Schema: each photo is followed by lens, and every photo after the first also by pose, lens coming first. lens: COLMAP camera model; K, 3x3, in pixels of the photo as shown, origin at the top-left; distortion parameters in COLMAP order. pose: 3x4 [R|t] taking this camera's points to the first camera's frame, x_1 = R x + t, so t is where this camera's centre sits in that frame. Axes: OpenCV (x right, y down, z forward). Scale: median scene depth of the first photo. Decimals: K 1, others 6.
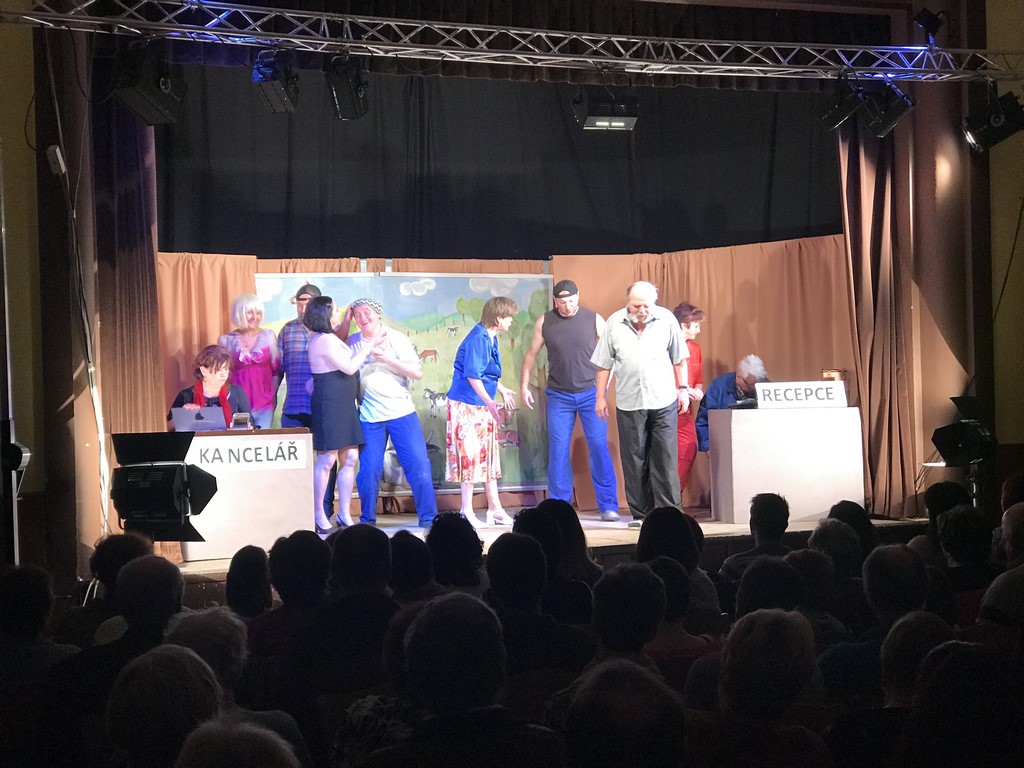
lens RADIAL K [[1652.5, 0, 504.1], [0, 1652.5, 390.9], [0, 0, 1]] dist [0.099558, 0.000000]
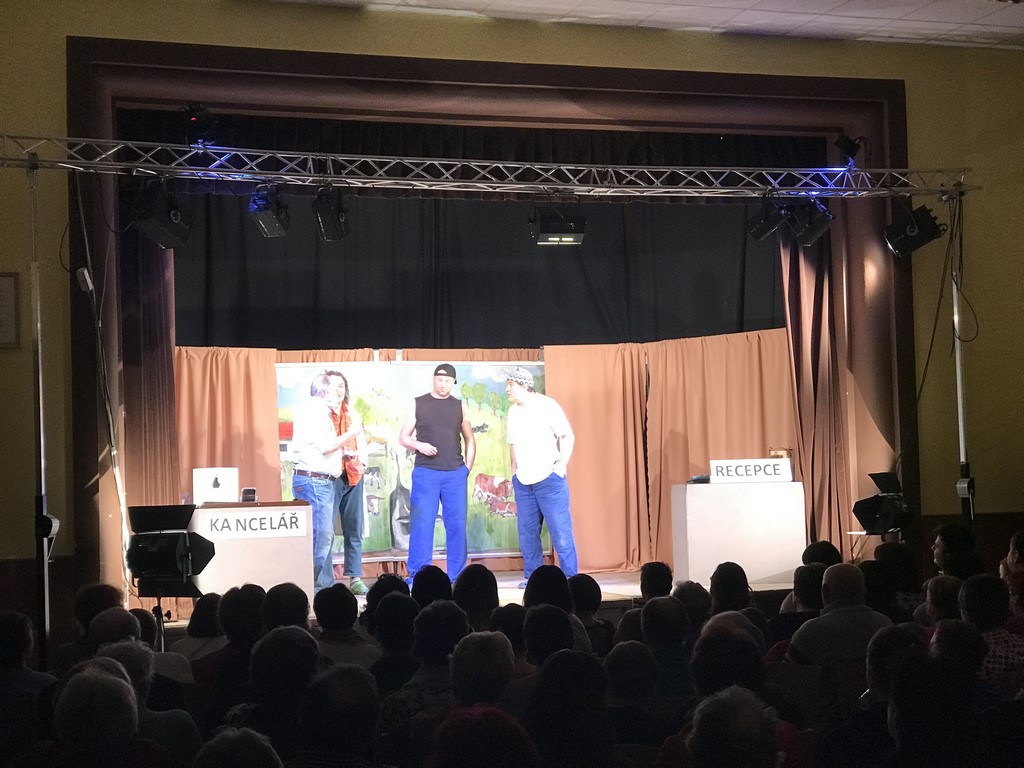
lens RADIAL K [[1652.5, 0, 505.0], [0, 1652.5, 389.5], [0, 0, 1]] dist [0.099558, 0.000000]
pose [[0.998423, -0.004162, -0.055992, 0.087700], [0.001783, 0.999096, -0.042483, -0.006187], [0.056118, 0.042316, 0.997527, -0.155232]]
